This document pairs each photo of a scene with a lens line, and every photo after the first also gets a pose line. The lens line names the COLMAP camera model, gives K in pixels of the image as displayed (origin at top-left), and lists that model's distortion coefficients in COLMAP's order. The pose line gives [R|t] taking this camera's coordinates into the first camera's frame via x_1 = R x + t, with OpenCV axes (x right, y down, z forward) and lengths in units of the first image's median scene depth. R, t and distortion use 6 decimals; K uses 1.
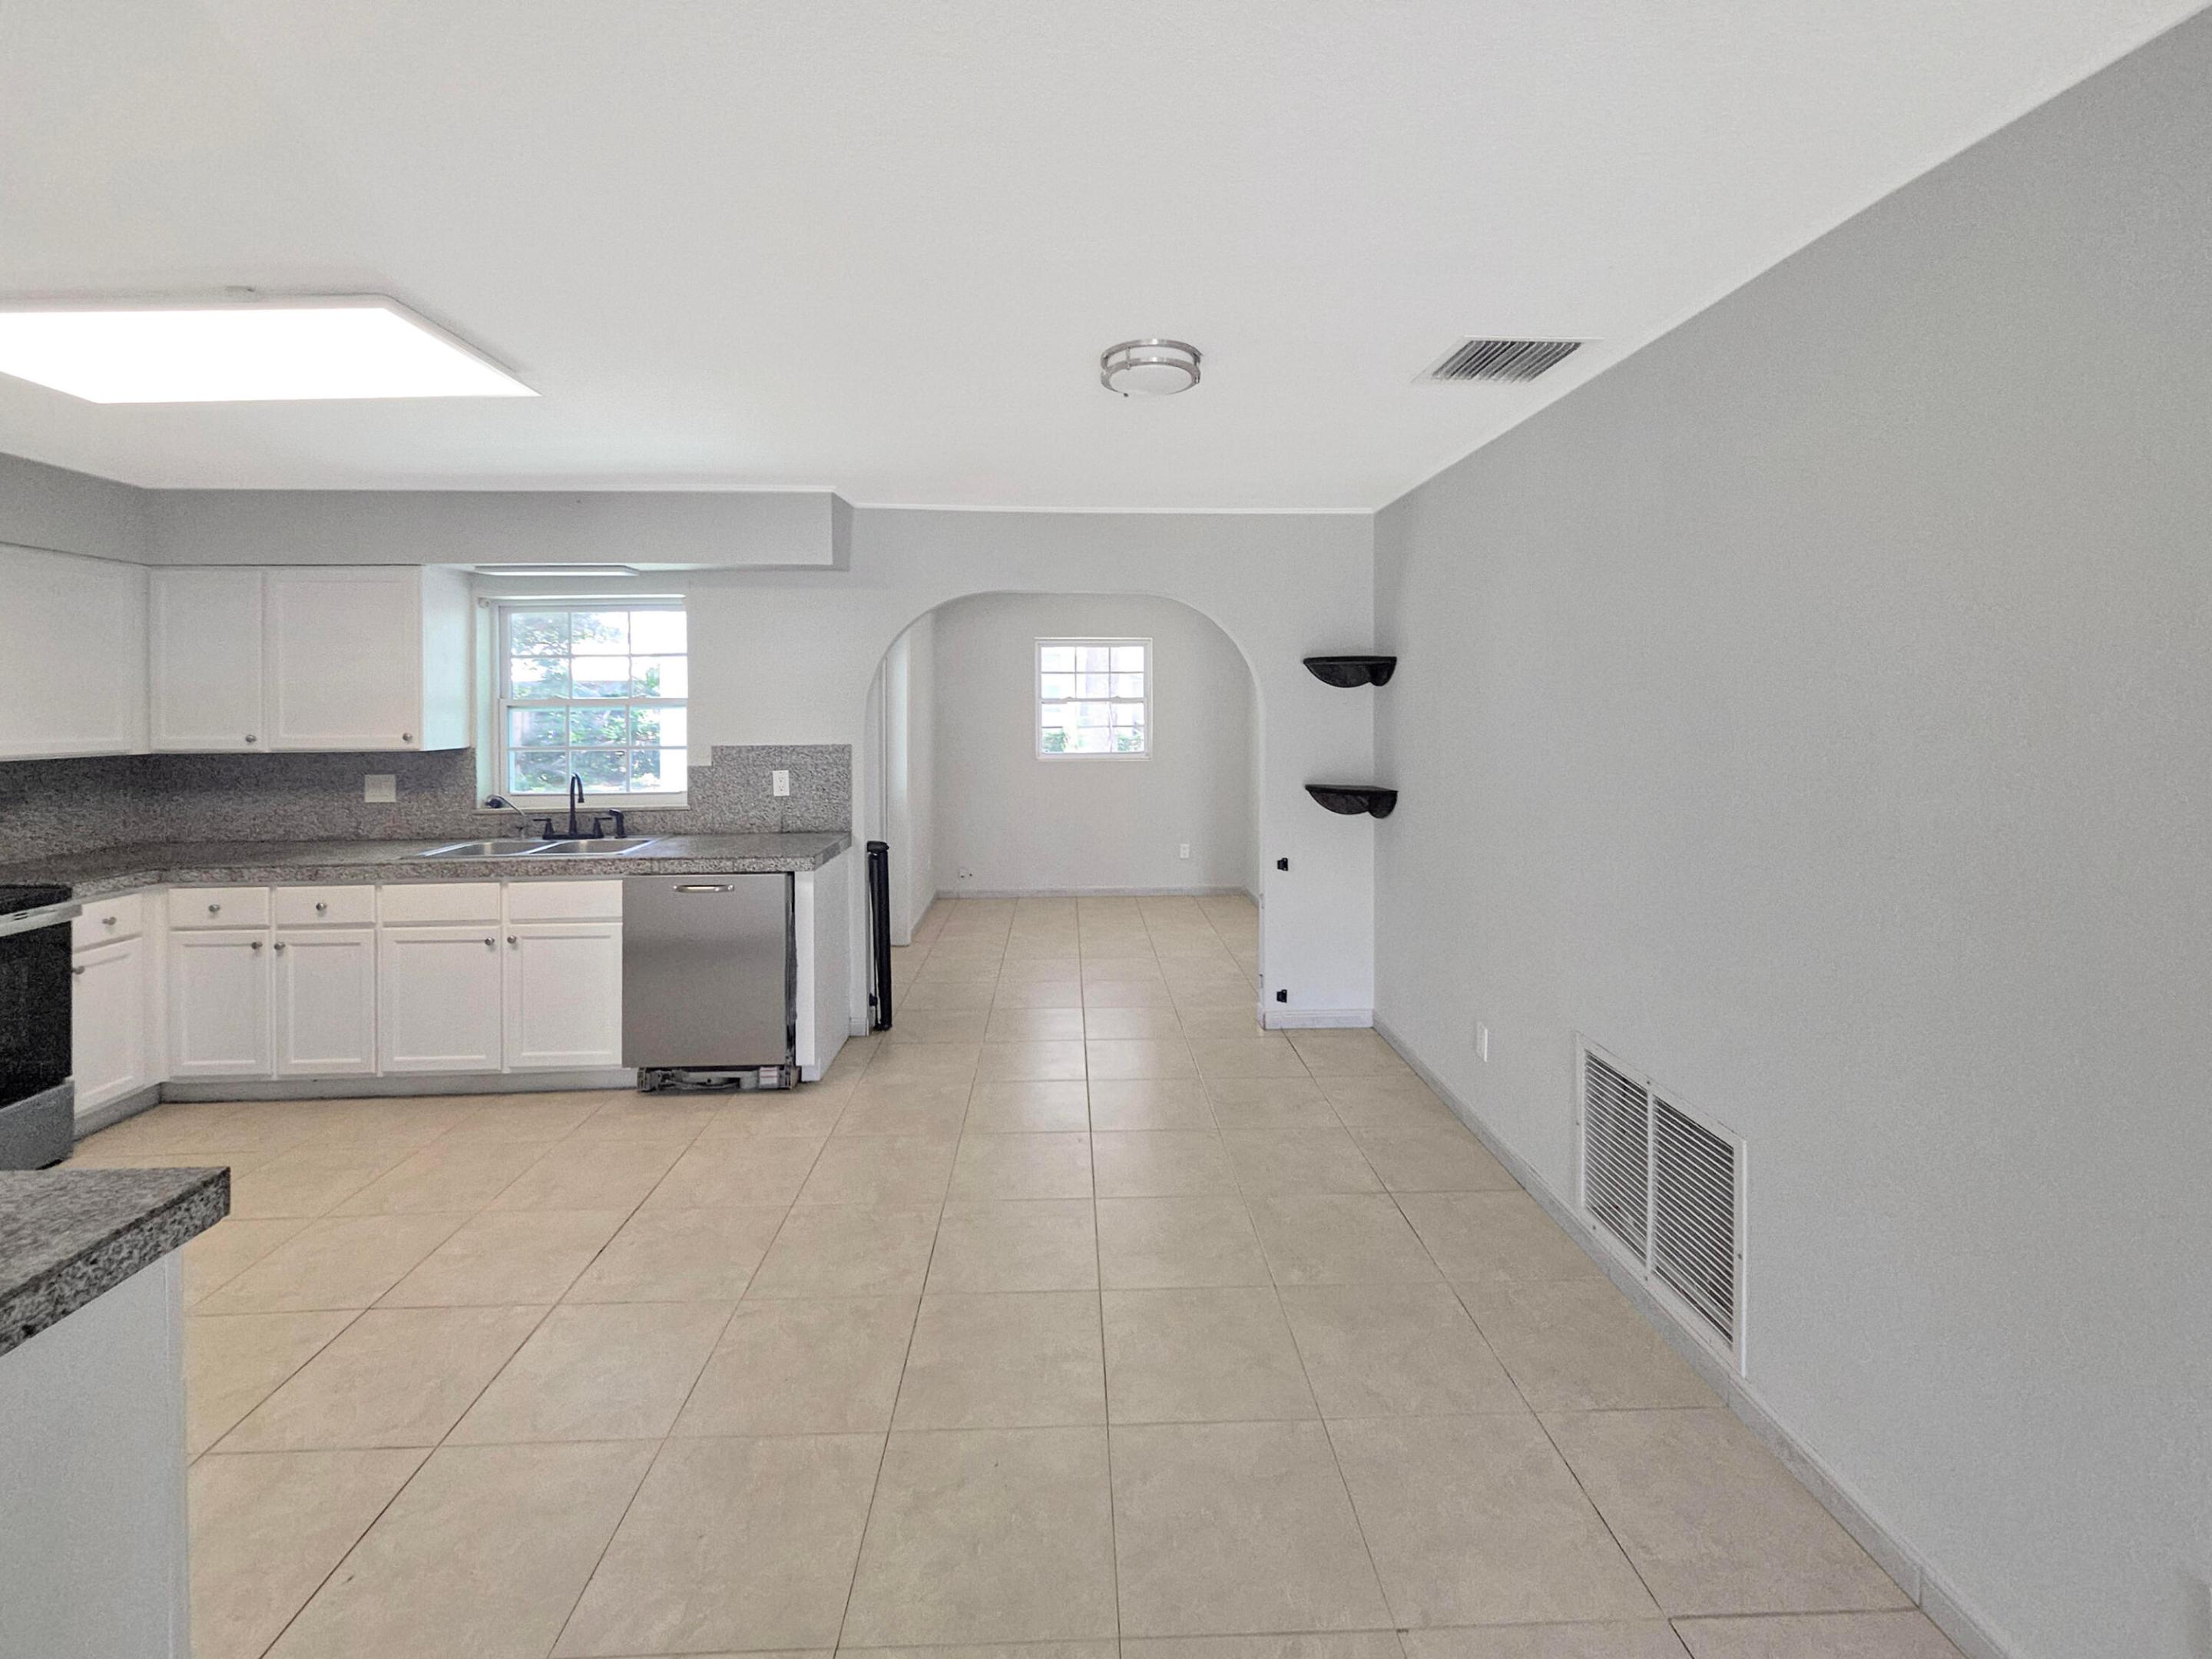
lens RADIAL K [[949.3, 0, 1111.7], [0, 949.3, 715.3], [0, 0, 1]] dist [-0.001139, -0.000172]
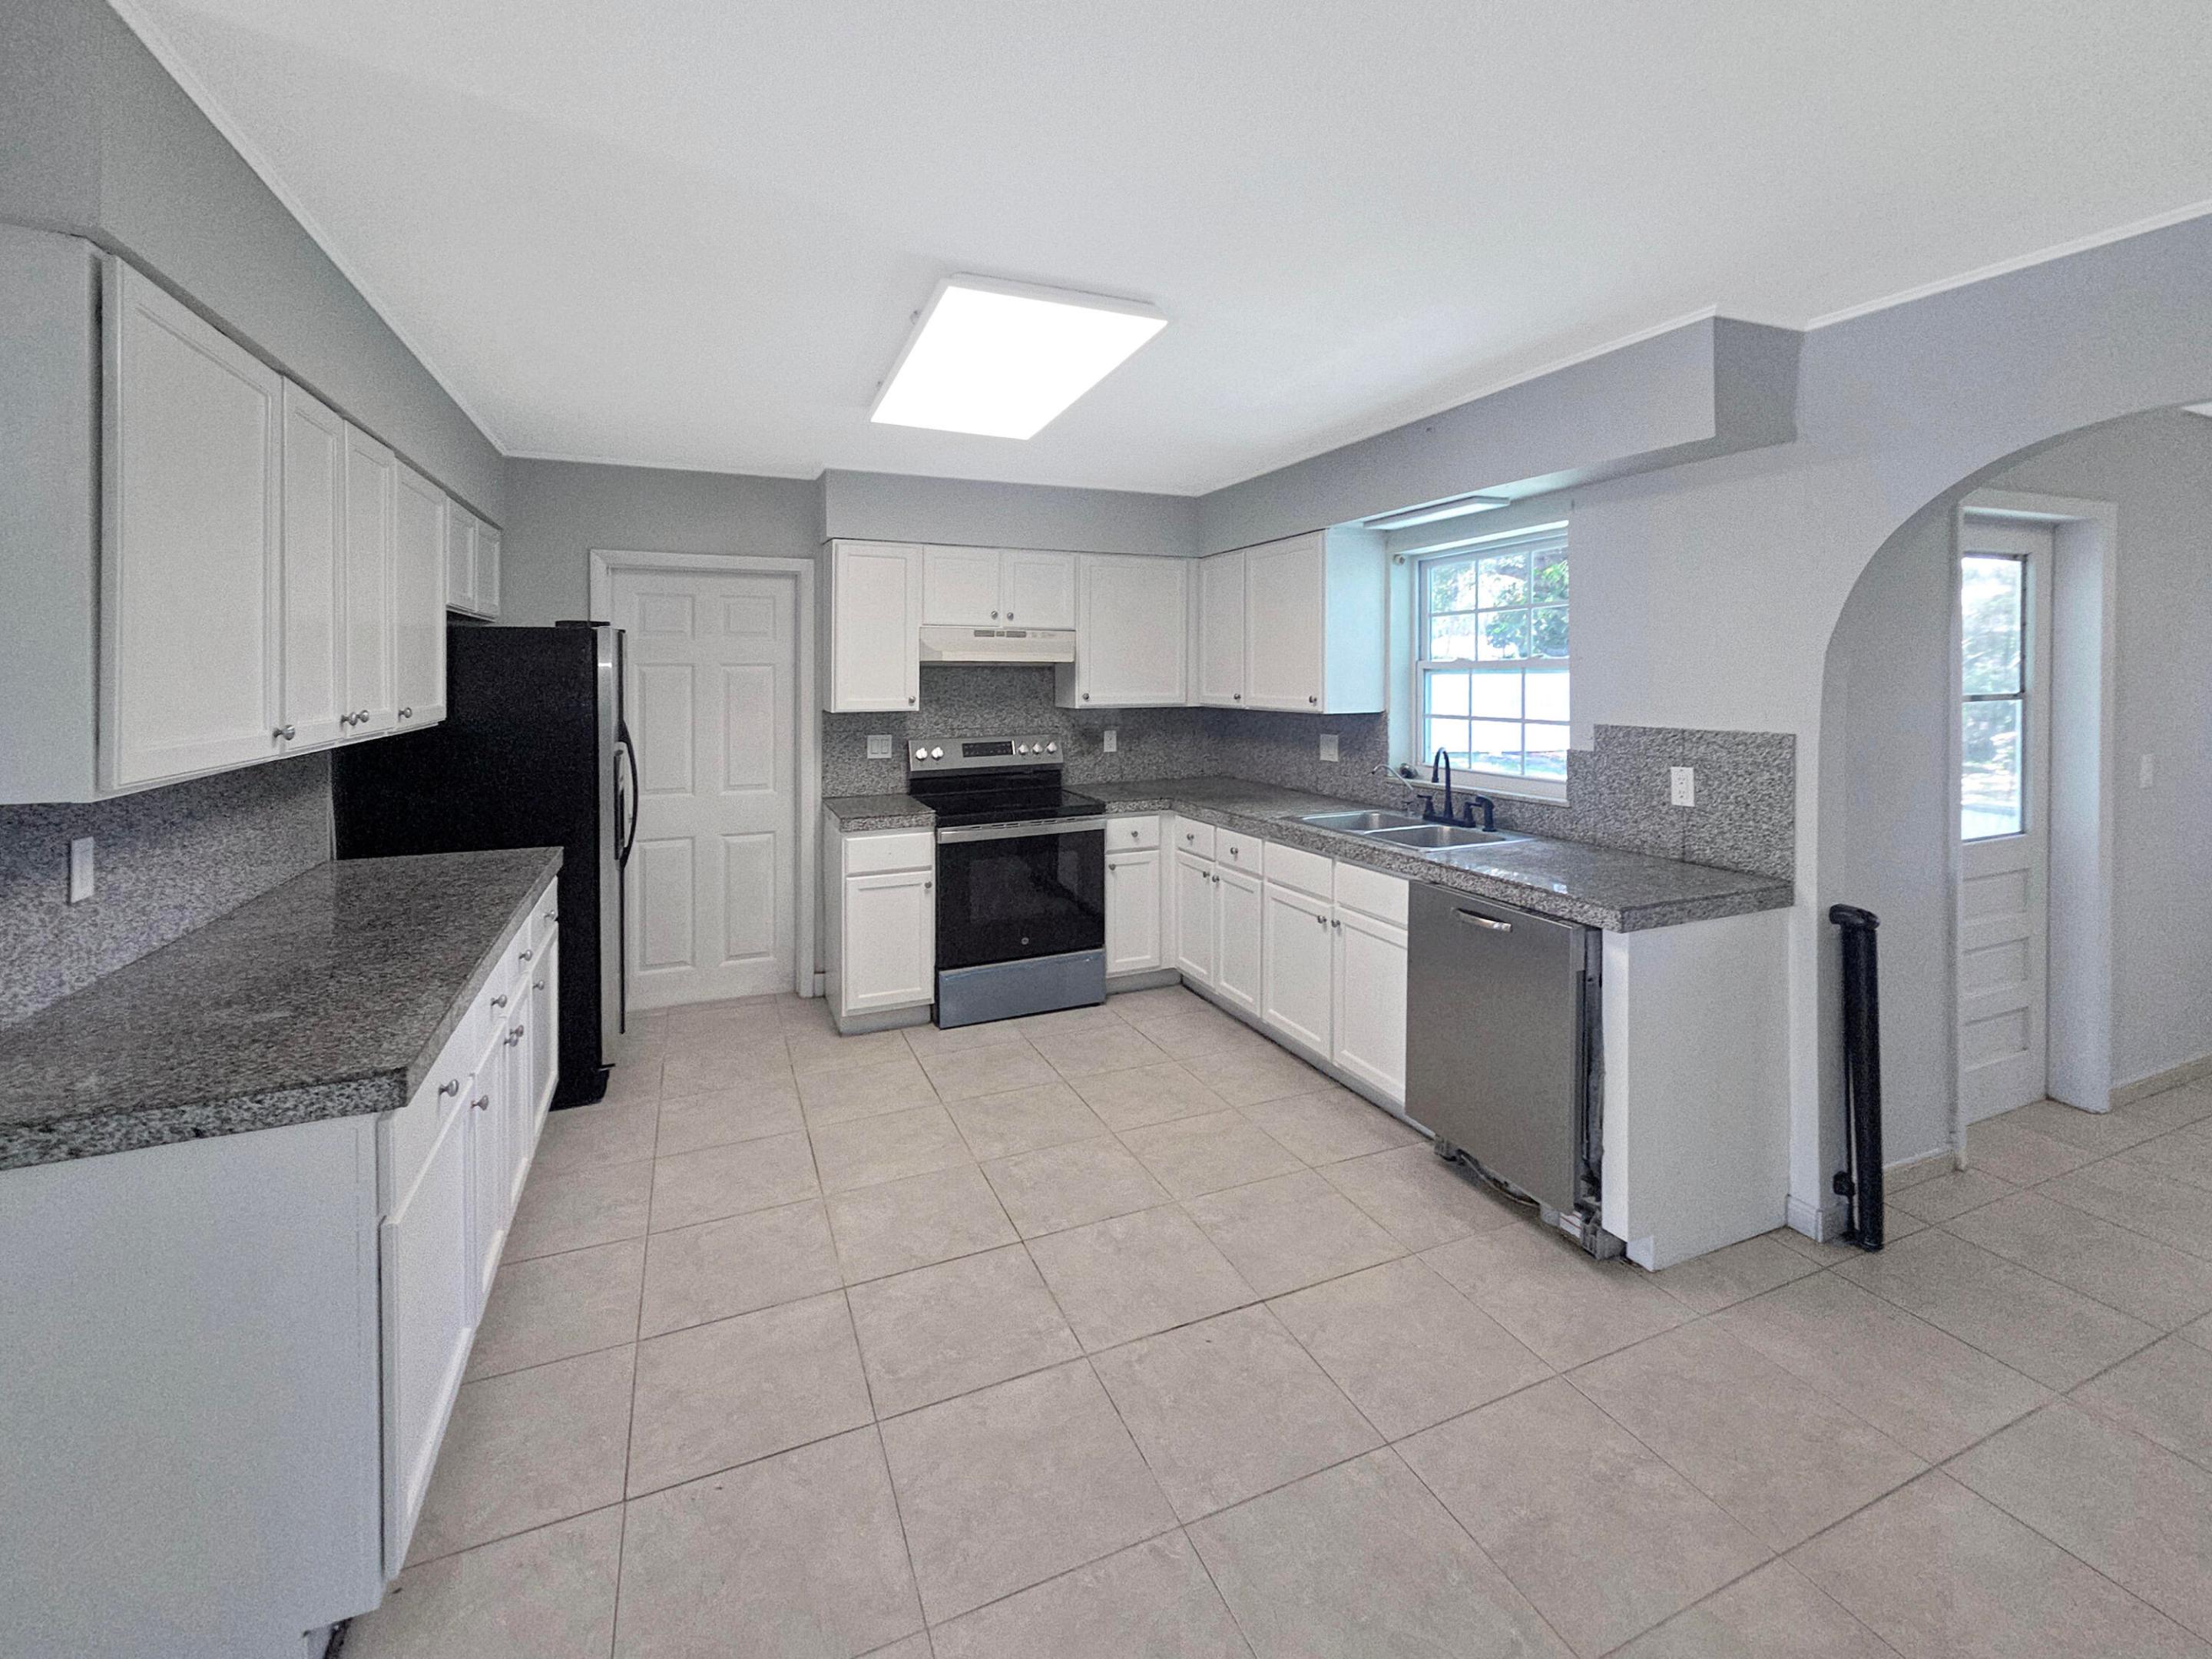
lens RADIAL K [[966.3, 0, 1100.8], [0, 966.3, 684.5], [0, 0, 1]] dist [-0.000822, 0.000106]
pose [[0.350390, 0.015606, -0.936474, 0.139285], [-0.007161, 0.999877, 0.013983, -0.005685], [0.936577, 0.001807, 0.350458, 0.399254]]
